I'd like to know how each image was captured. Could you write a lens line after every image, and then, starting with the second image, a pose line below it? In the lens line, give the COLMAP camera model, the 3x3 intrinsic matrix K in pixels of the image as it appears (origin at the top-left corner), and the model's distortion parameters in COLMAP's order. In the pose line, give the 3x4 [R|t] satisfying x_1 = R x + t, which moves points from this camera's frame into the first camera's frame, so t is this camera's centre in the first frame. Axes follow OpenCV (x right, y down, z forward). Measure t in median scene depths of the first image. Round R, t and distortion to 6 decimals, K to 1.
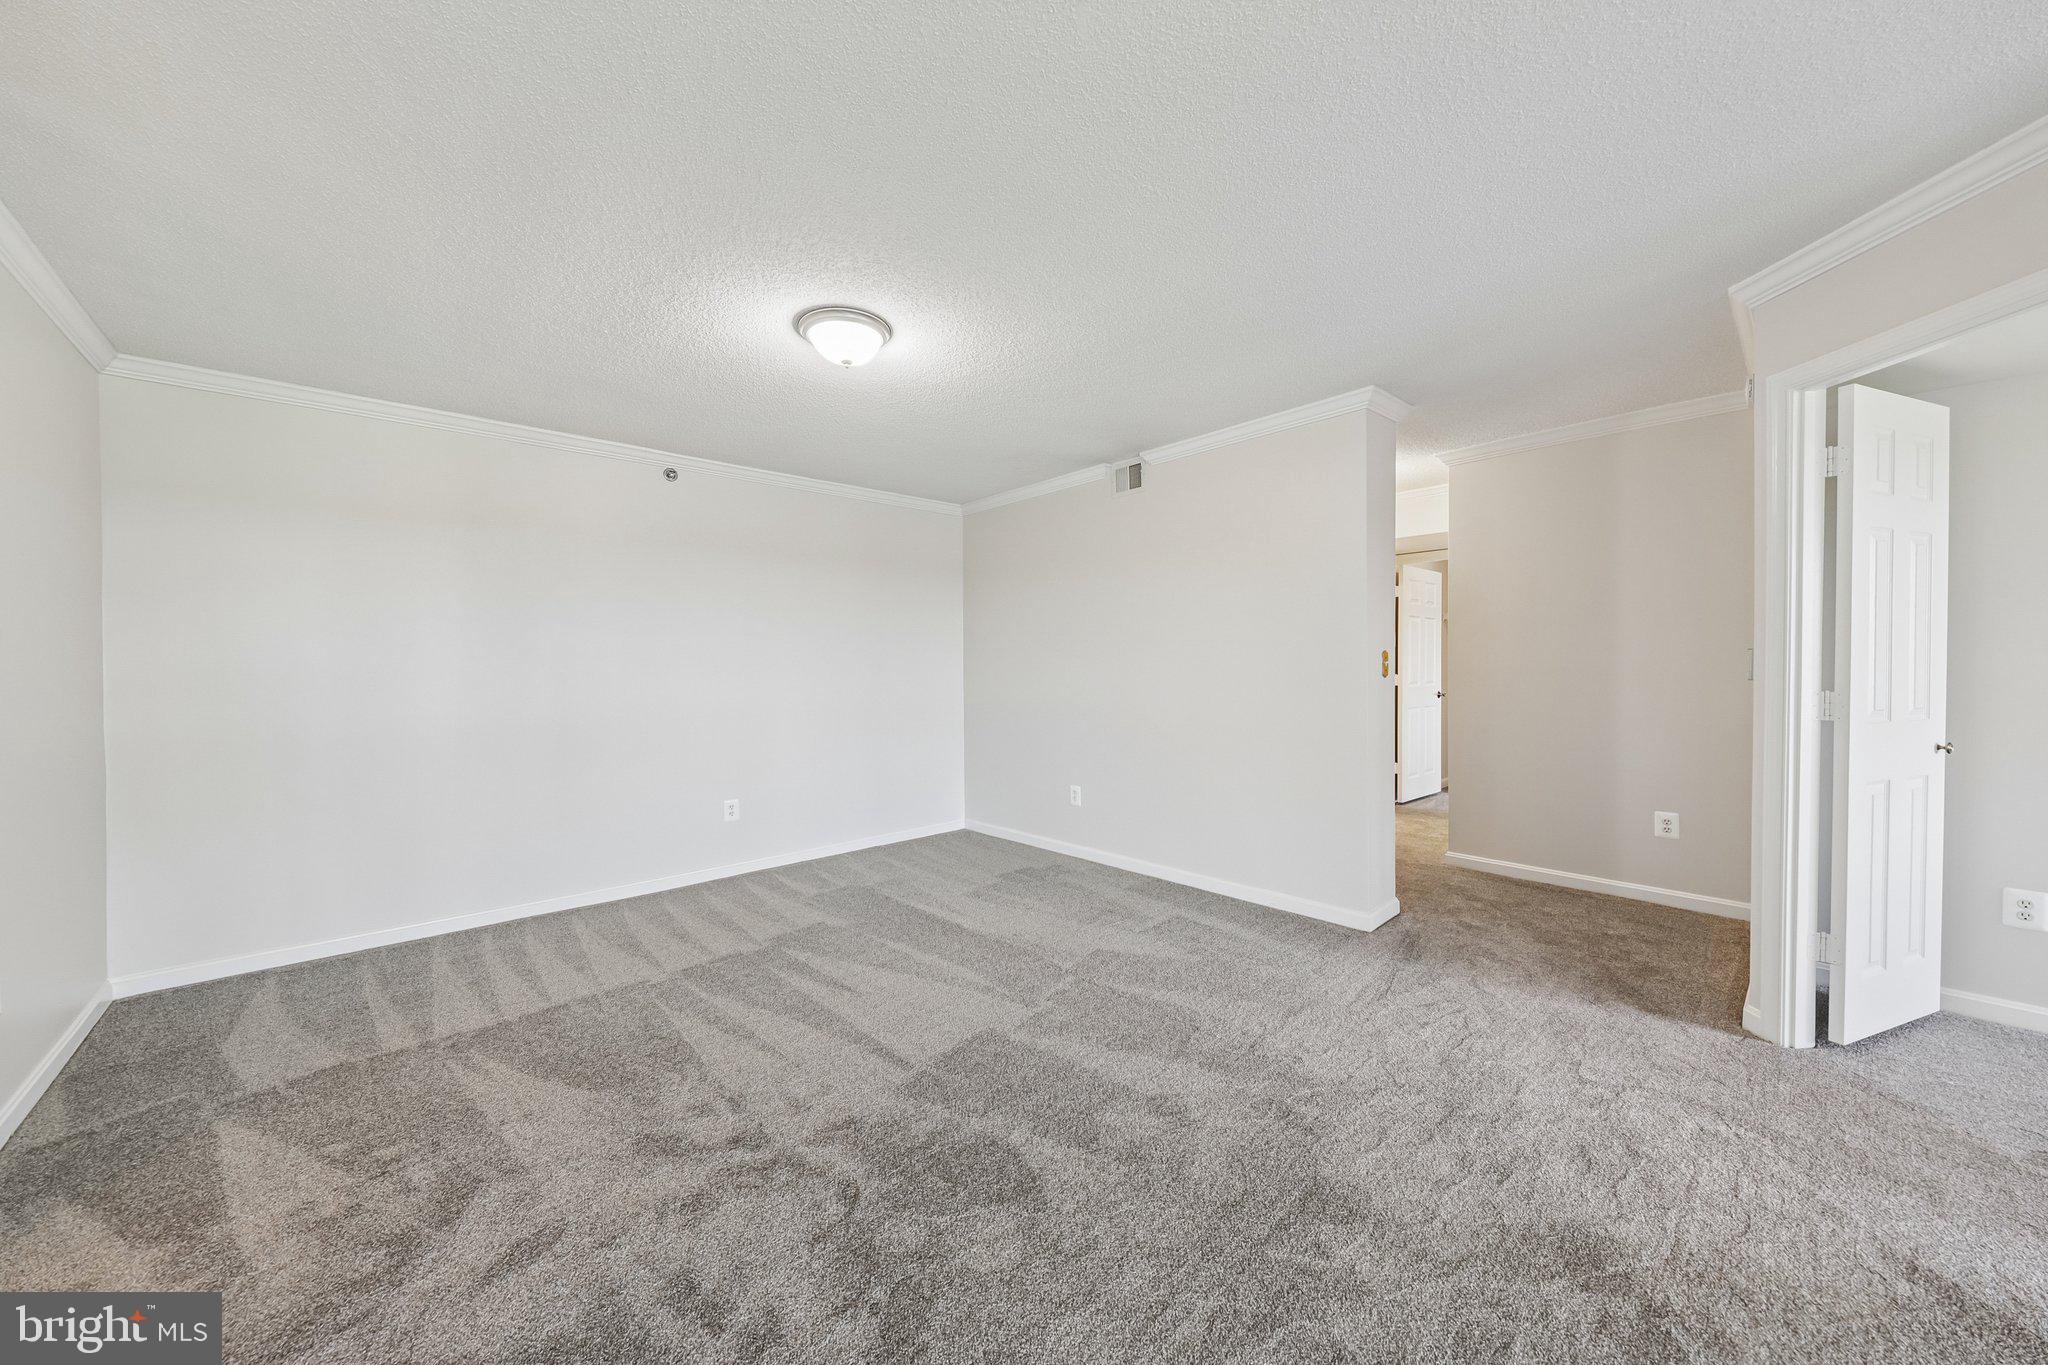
lens RADIAL K [[744.1, 0, 996.7], [0, 744.1, 652.6], [0, 0, 1]] dist [0.001923, -0.000850]
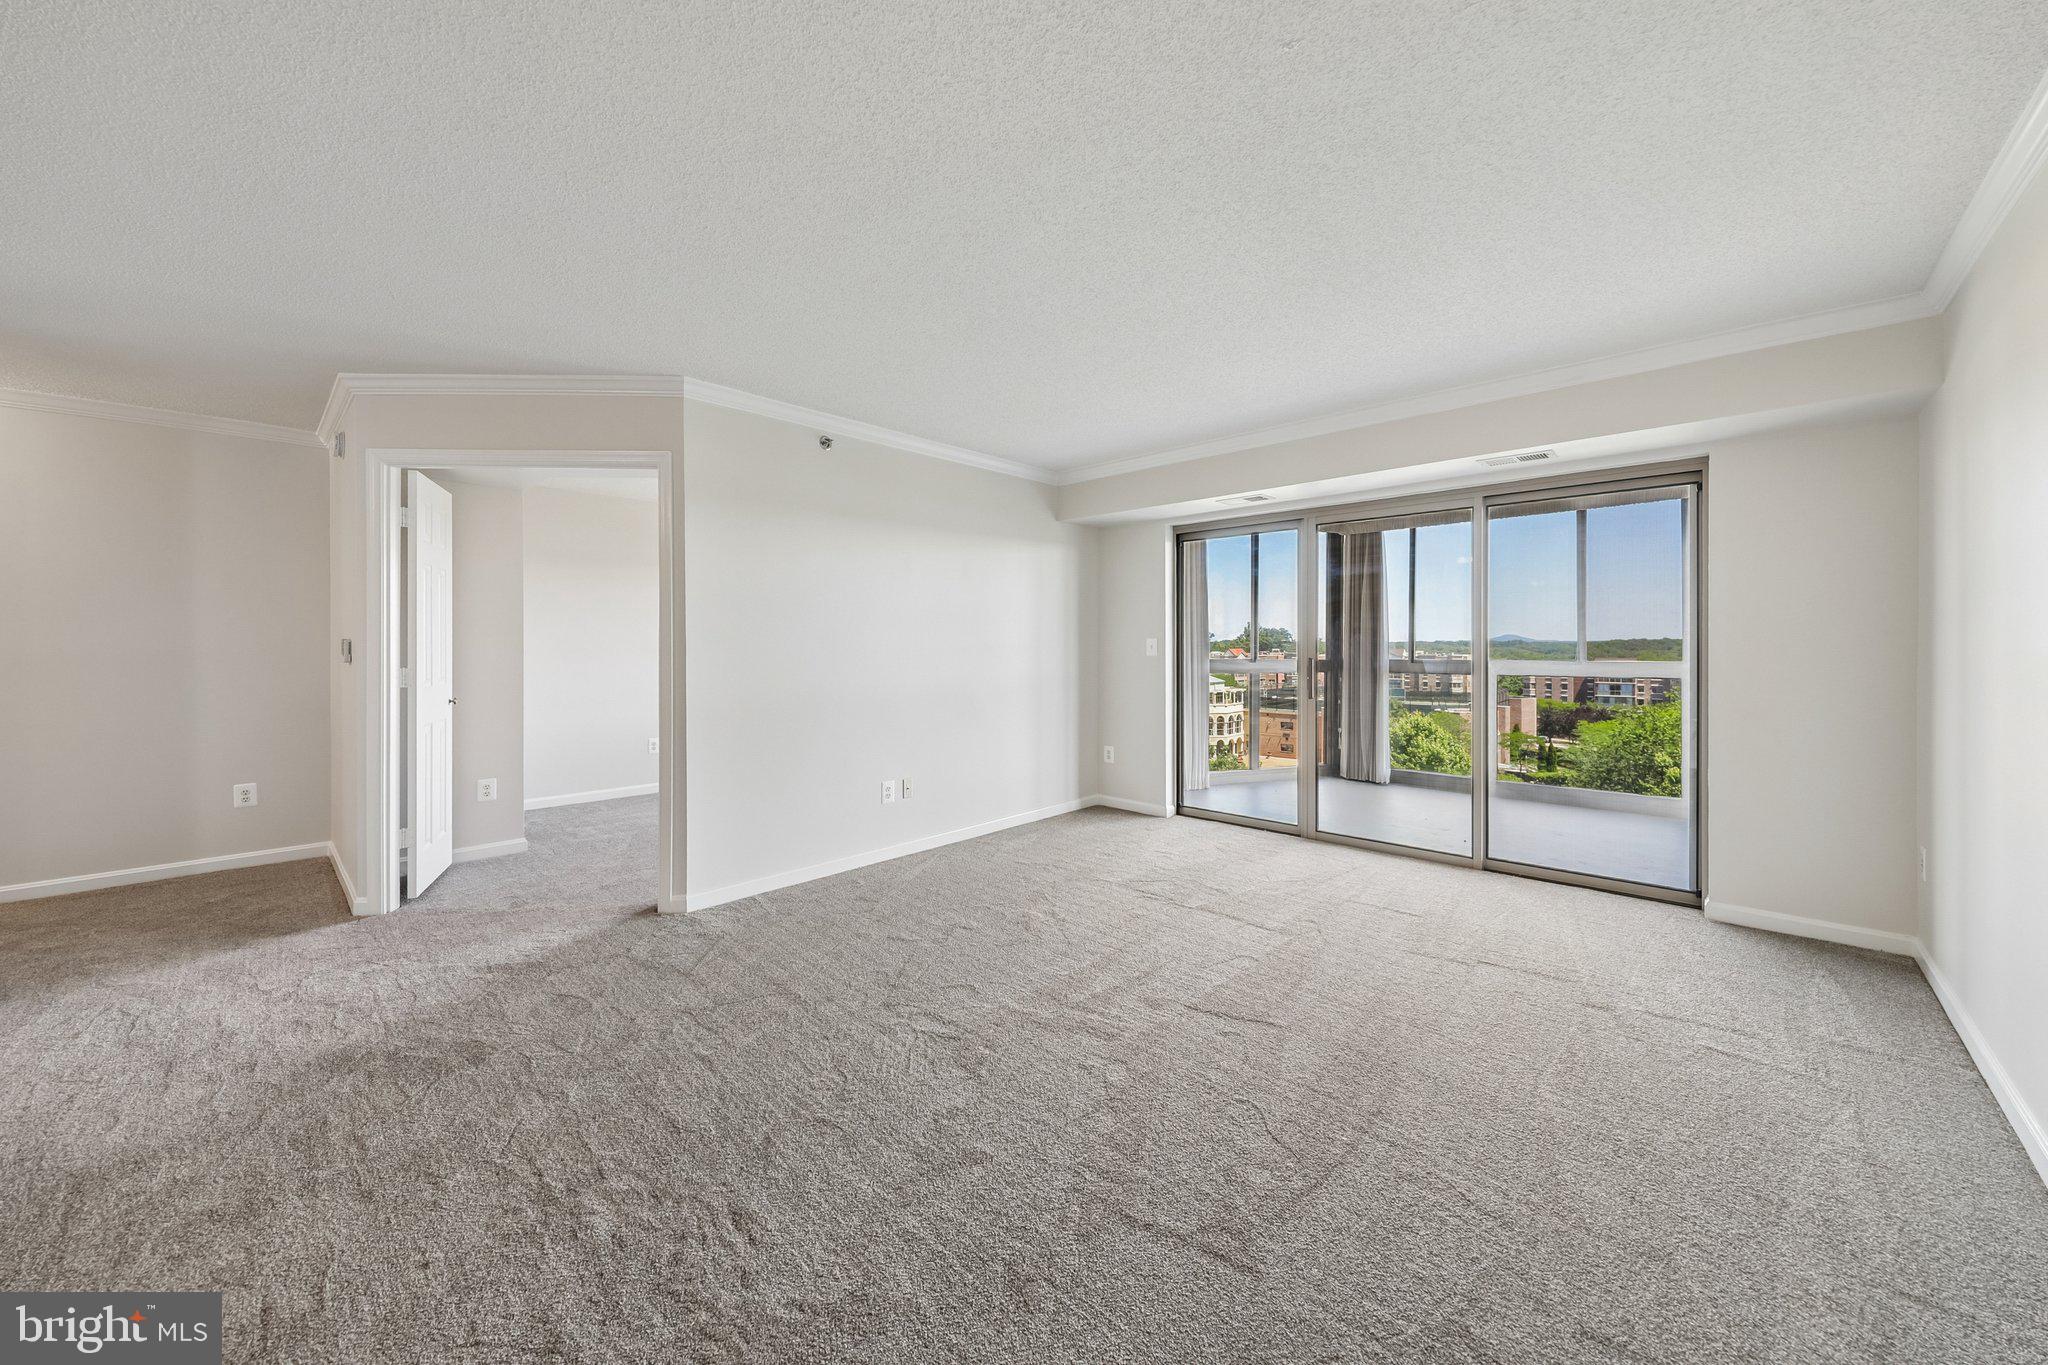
lens RADIAL K [[744.1, 0, 1032.5], [0, 744.1, 676.0], [0, 0, 1]] dist [0.001923, -0.000850]
pose [[-0.078872, -0.043825, 0.995921, -0.497397], [-0.002419, 0.999039, 0.043771, -0.001516], [-0.996882, 0.001043, -0.078902, -0.156012]]
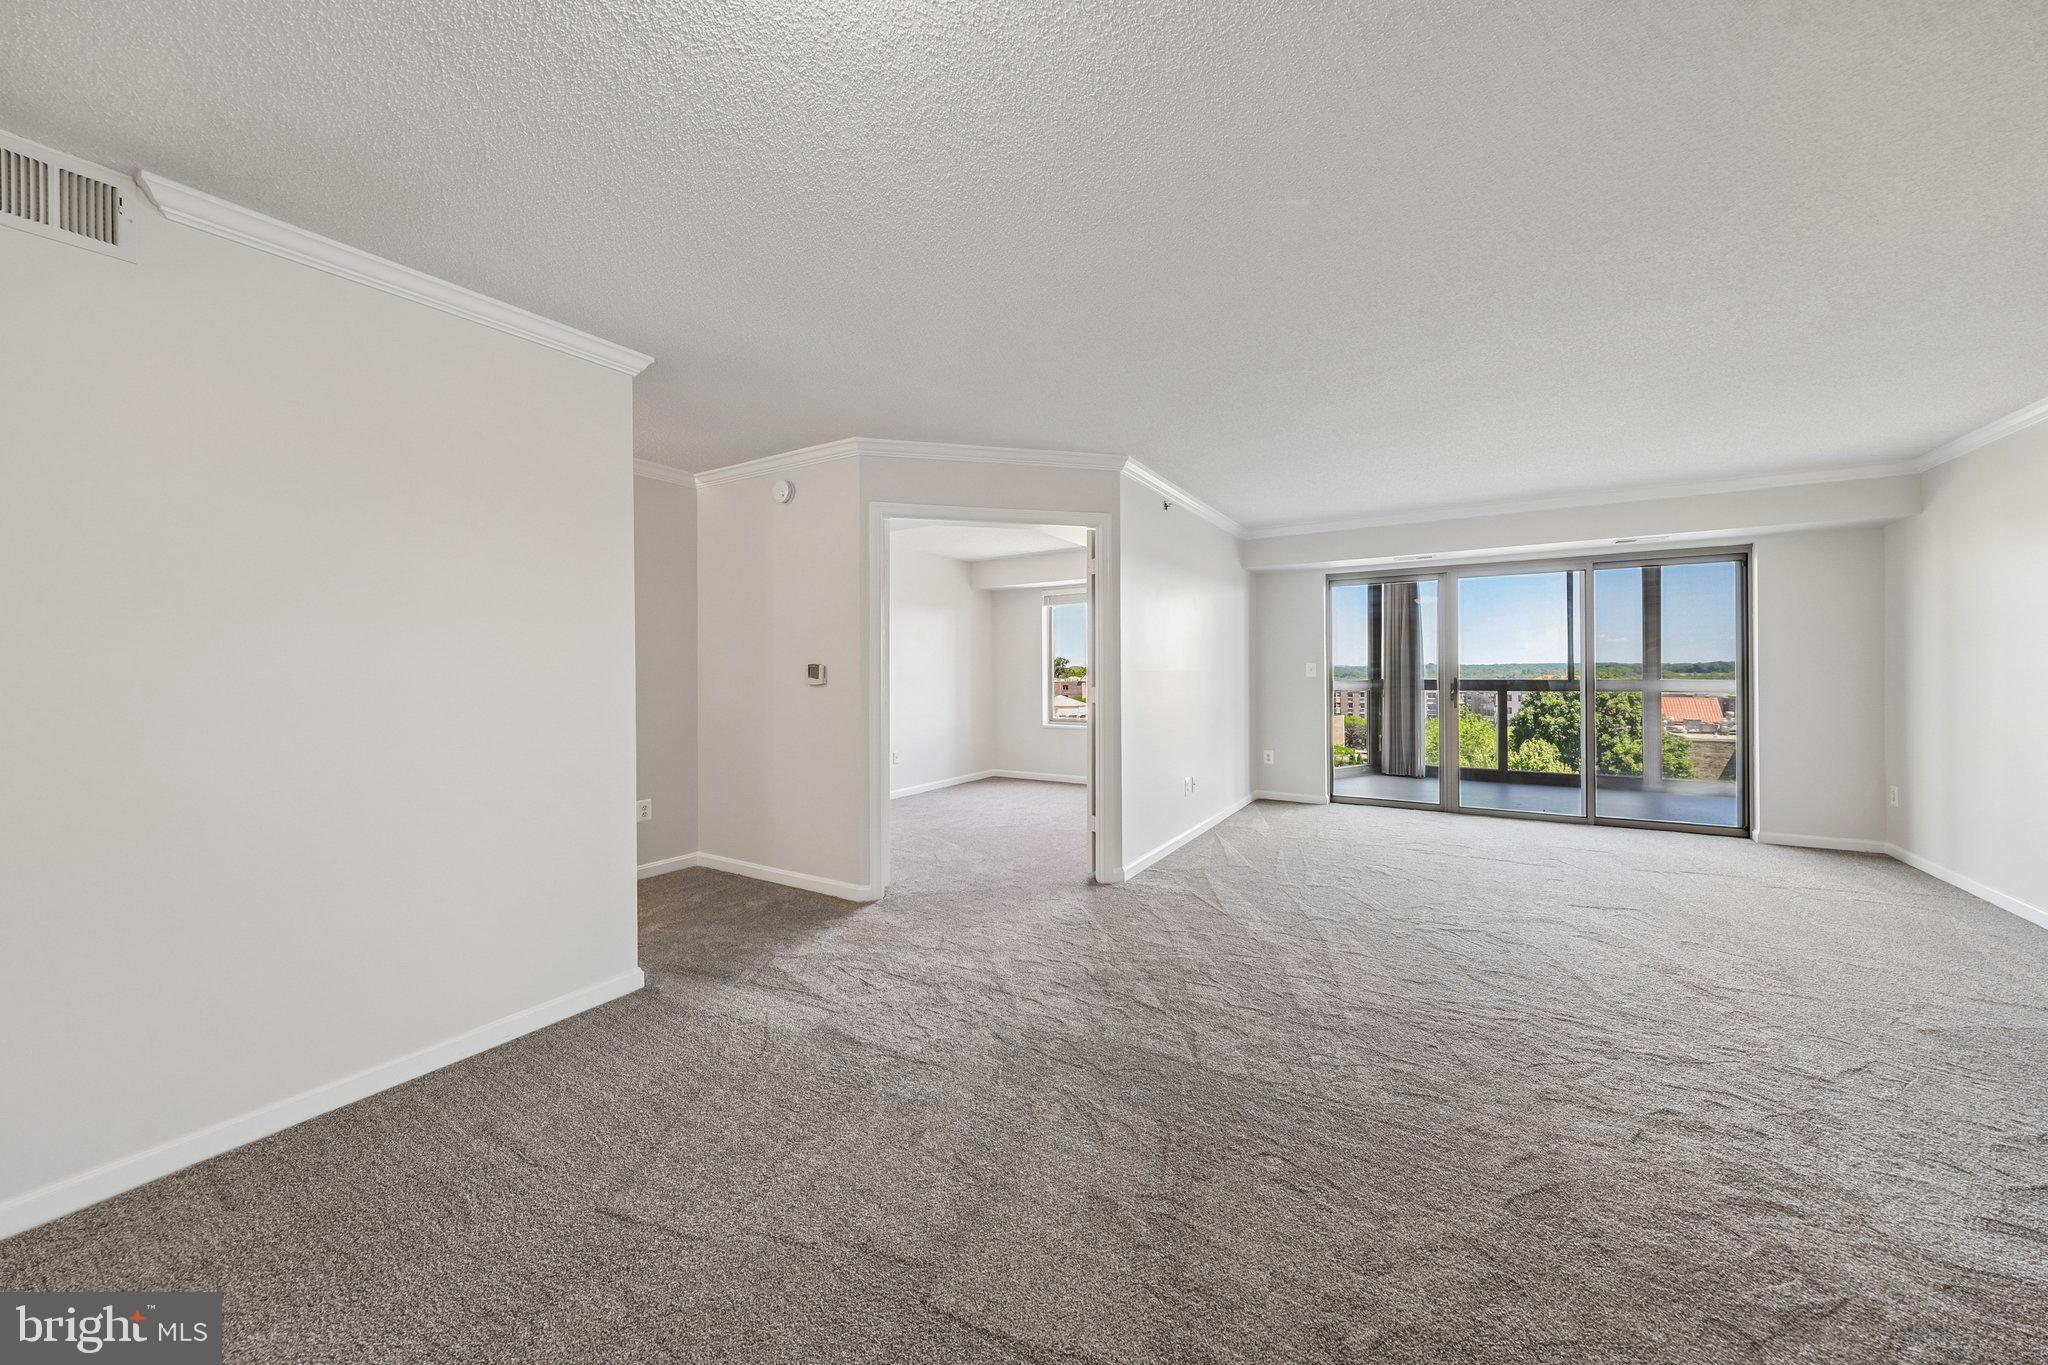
lens RADIAL K [[744.1, 0, 1016.0], [0, 744.1, 676.7], [0, 0, 1]] dist [0.001923, -0.000850]
pose [[-0.287715, -0.008261, 0.957680, -0.676207], [0.001405, 0.999958, 0.009048, 0.010546], [-0.957715, 0.003949, -0.287692, 1.249114]]
